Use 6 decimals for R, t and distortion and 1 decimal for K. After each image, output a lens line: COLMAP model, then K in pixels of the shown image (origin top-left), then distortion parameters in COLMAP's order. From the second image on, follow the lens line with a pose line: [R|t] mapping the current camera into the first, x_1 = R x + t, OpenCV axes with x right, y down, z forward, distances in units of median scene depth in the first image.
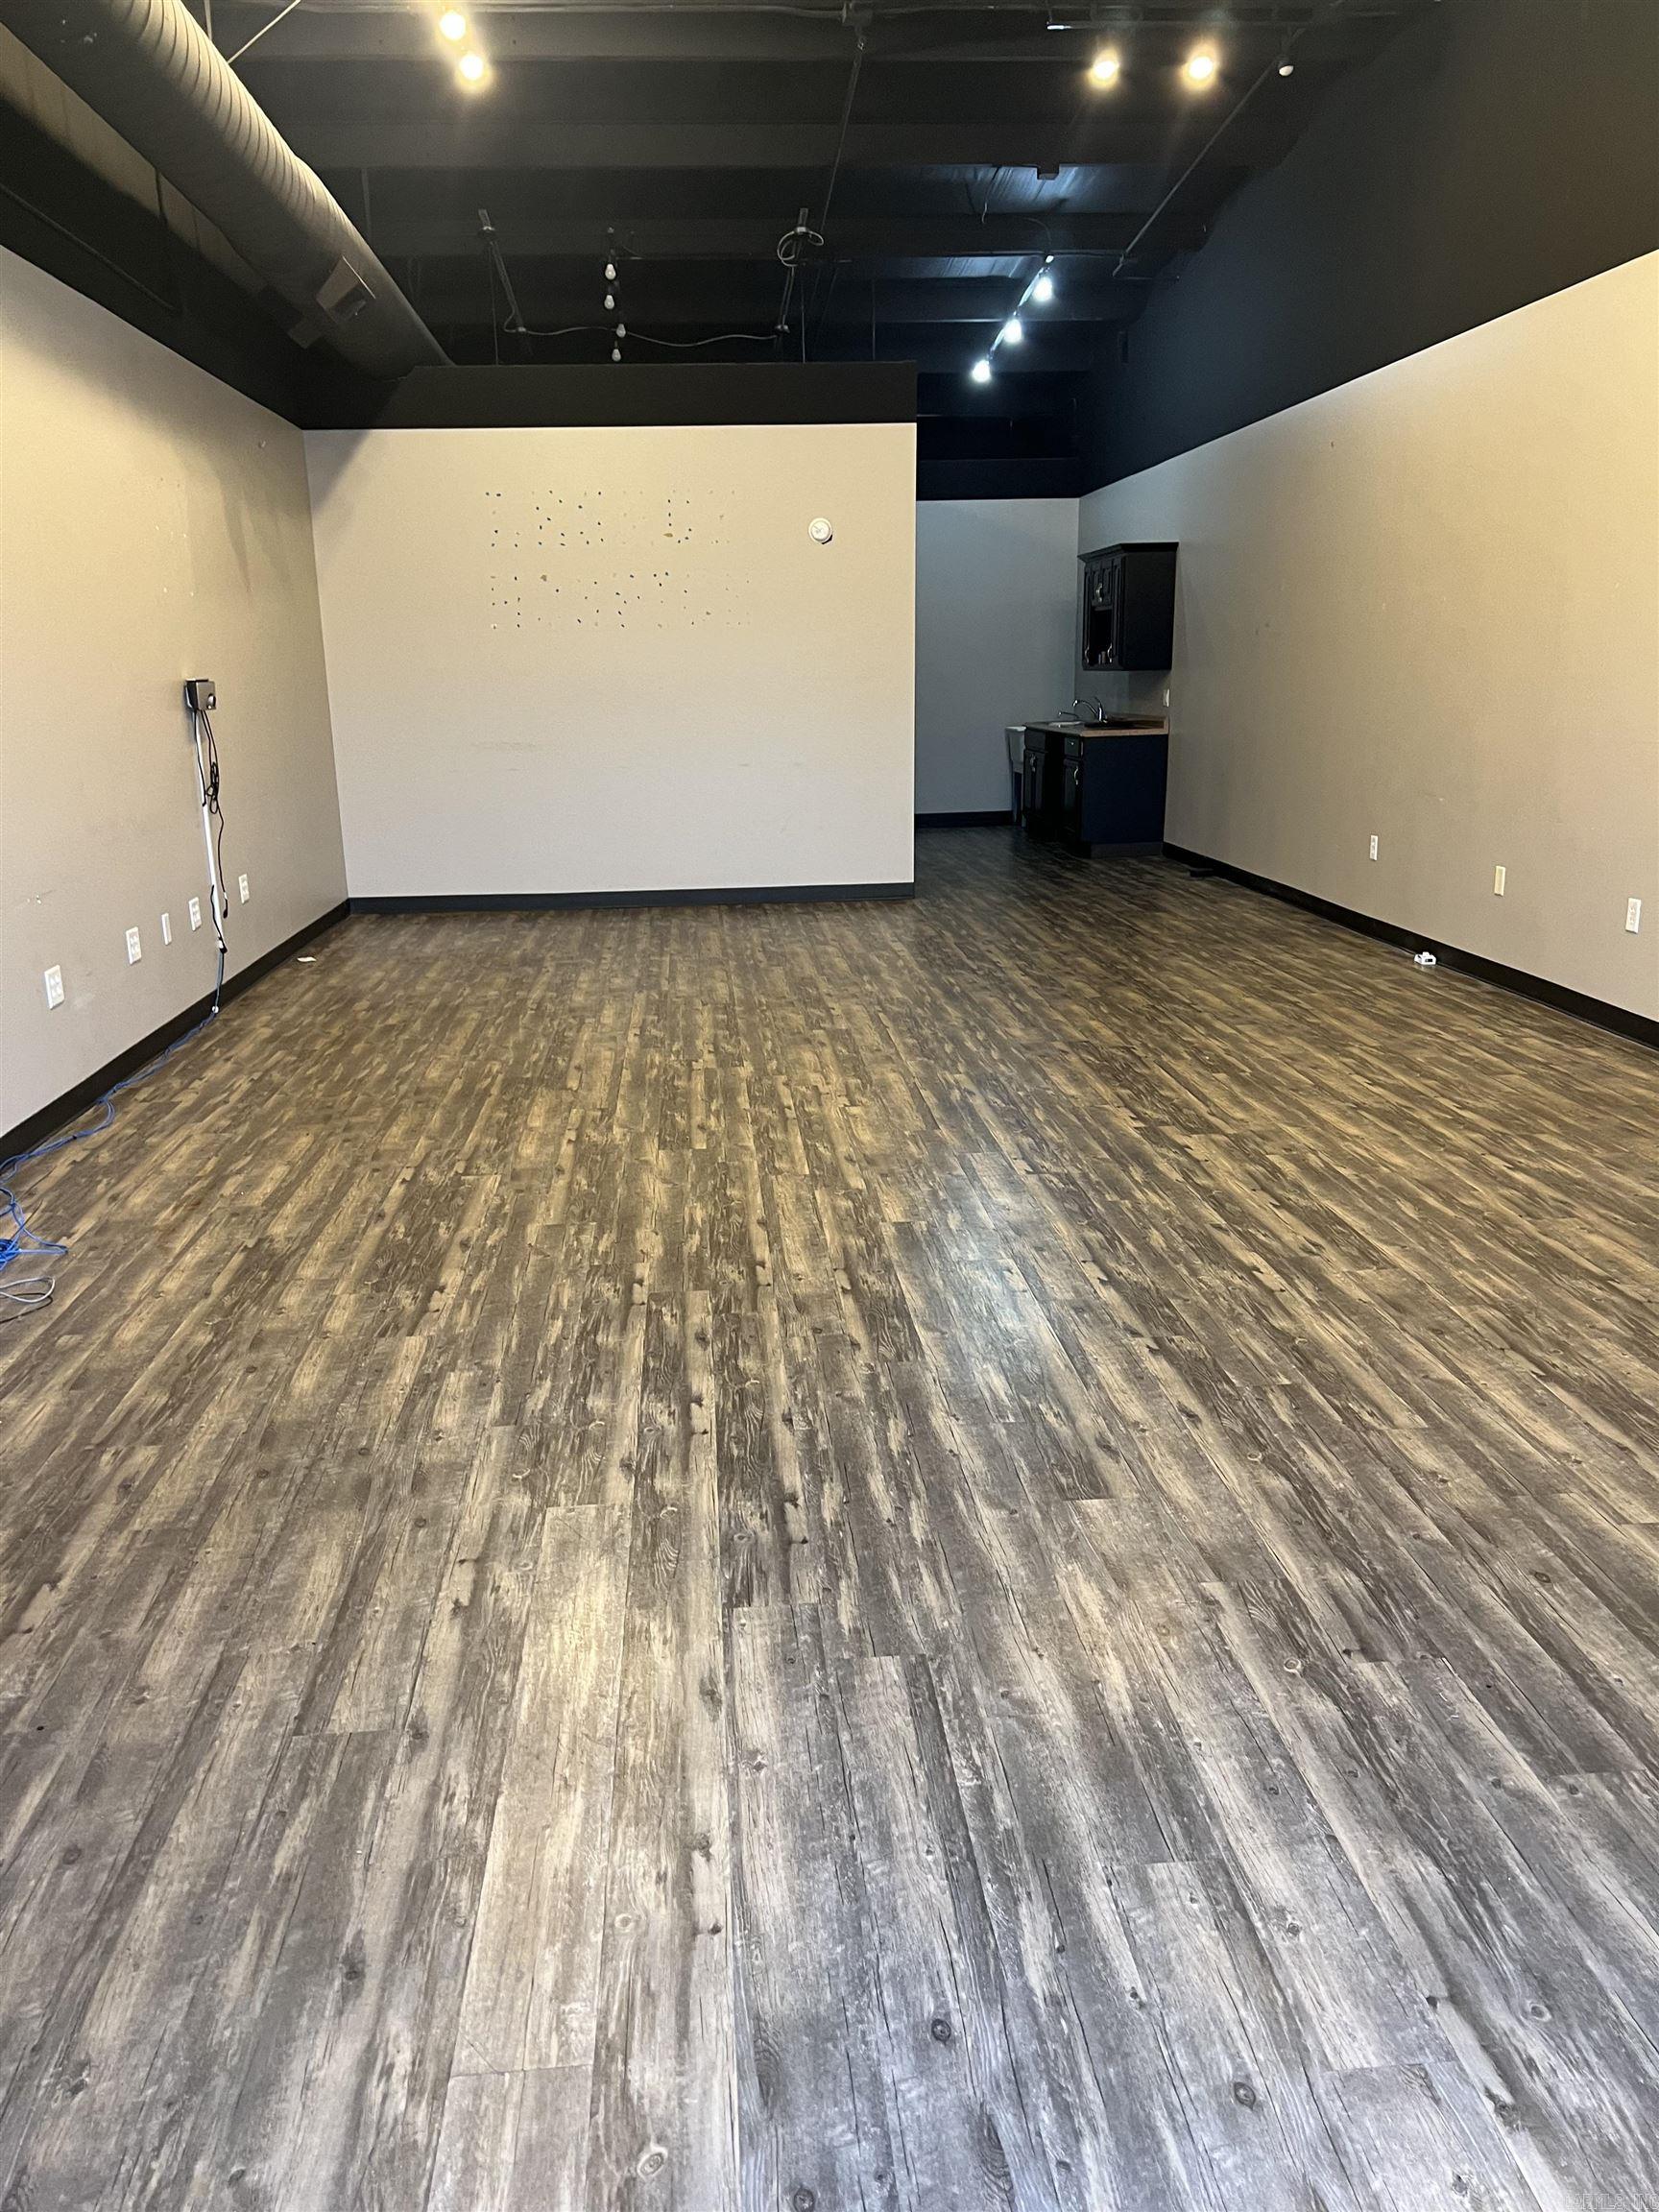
lens RADIAL K [[1707.6, 0, 829.5], [0, 1707.6, 1106.0], [0, 0, 1]] dist [0.134173, -0.001546]
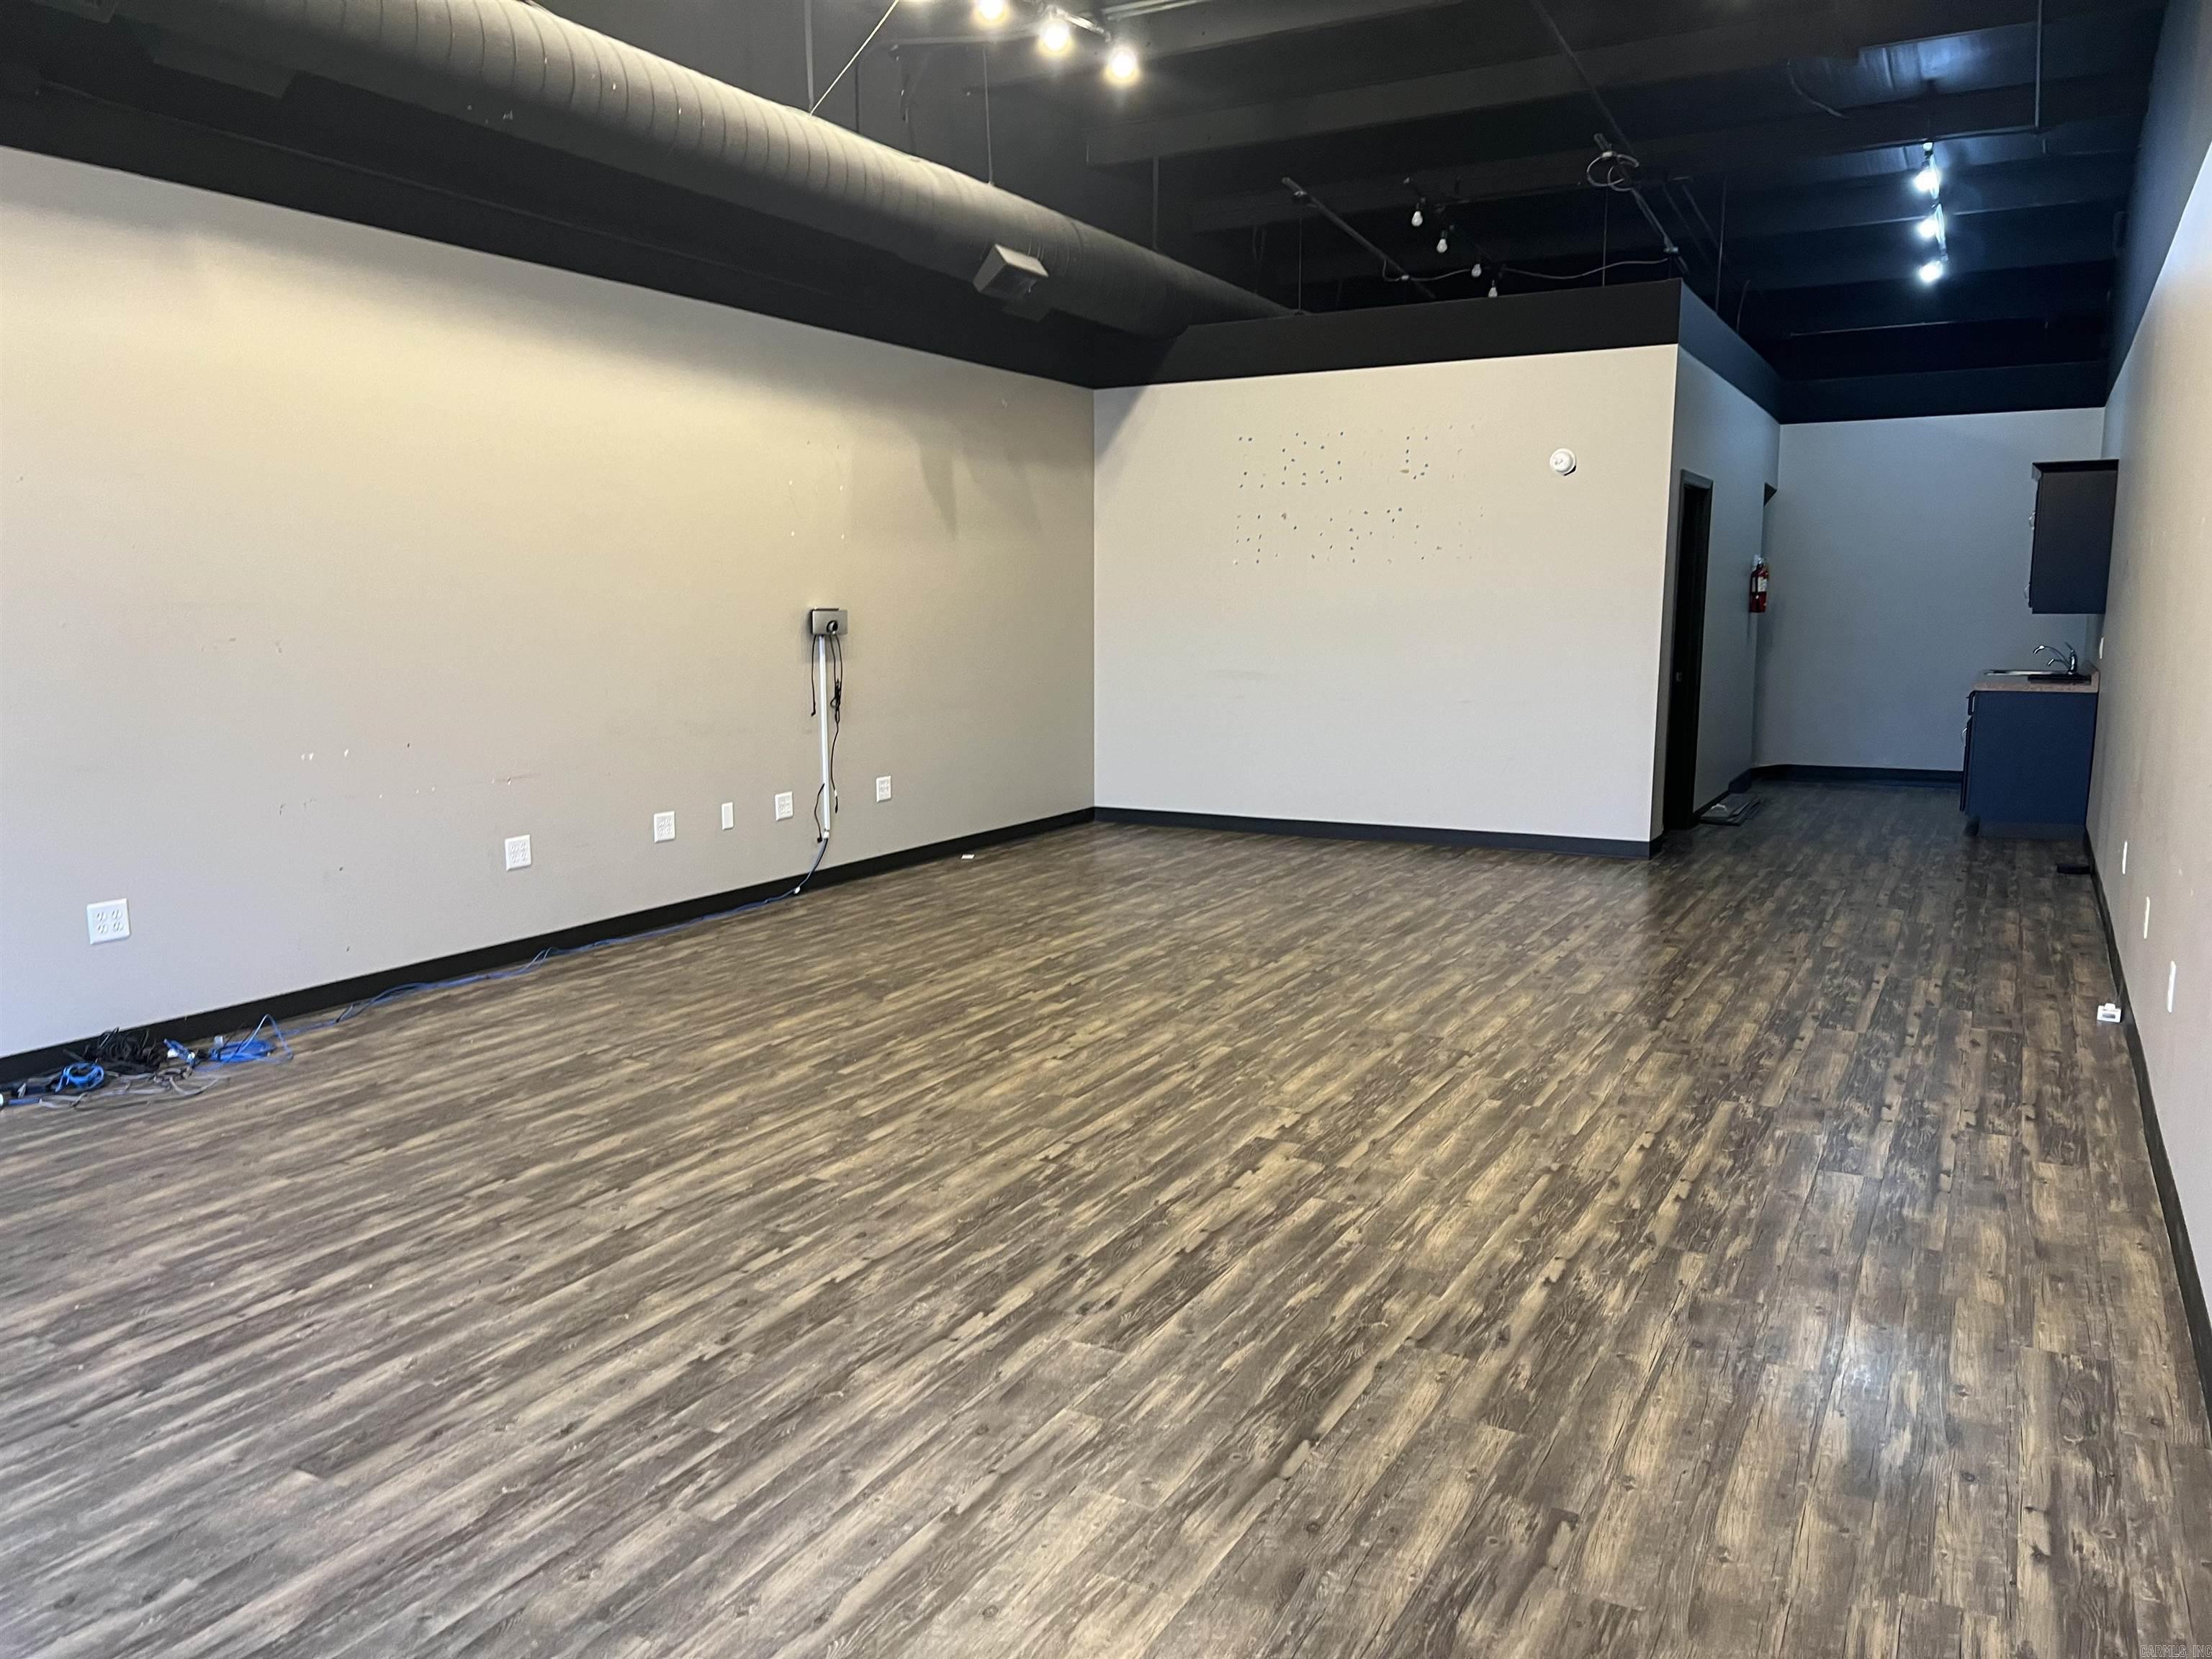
lens RADIAL K [[1573.6, 0, 1110.5], [0, 1573.6, 792.4], [0, 0, 1]] dist [0.063835, -0.060031]
pose [[0.826516, 0.087651, -0.556048, 0.648028], [-0.152079, 0.985840, -0.070651, -0.112814], [0.541982, 0.142957, 0.828142, 0.248526]]
